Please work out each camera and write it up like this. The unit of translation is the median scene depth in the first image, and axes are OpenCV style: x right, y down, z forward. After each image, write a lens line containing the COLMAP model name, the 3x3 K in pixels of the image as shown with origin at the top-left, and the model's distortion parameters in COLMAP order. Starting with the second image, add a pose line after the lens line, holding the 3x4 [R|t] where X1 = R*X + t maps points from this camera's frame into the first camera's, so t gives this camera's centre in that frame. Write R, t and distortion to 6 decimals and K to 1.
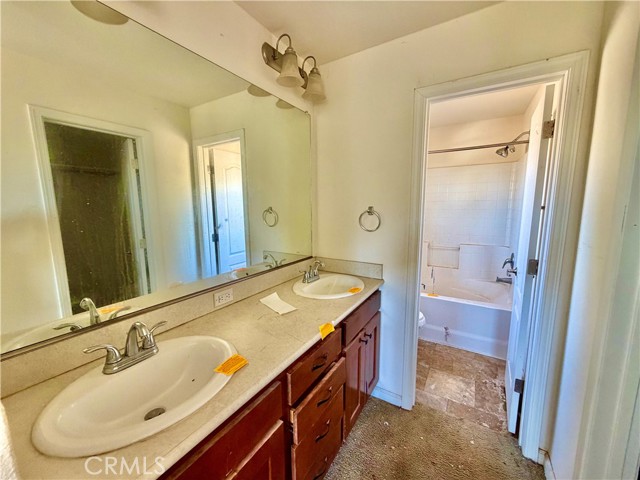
lens RADIAL K [[255.1, 0, 320.2], [0, 255.1, 240.8], [0, 0, 1]] dist [-0.000620, -0.000063]
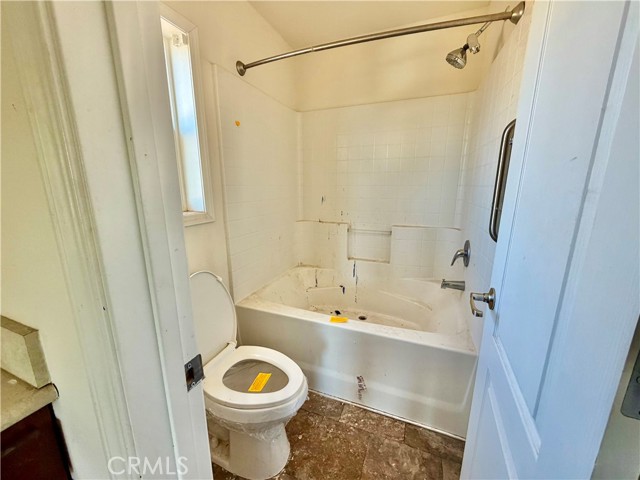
lens RADIAL K [[255.1, 0, 319.4], [0, 255.1, 240.0], [0, 0, 1]] dist [-0.000620, -0.000063]
pose [[0.985786, -0.029964, 0.165312, 0.282467], [0.016702, 0.996571, 0.081040, -0.008484], [-0.167174, -0.077127, 0.982906, 0.425107]]
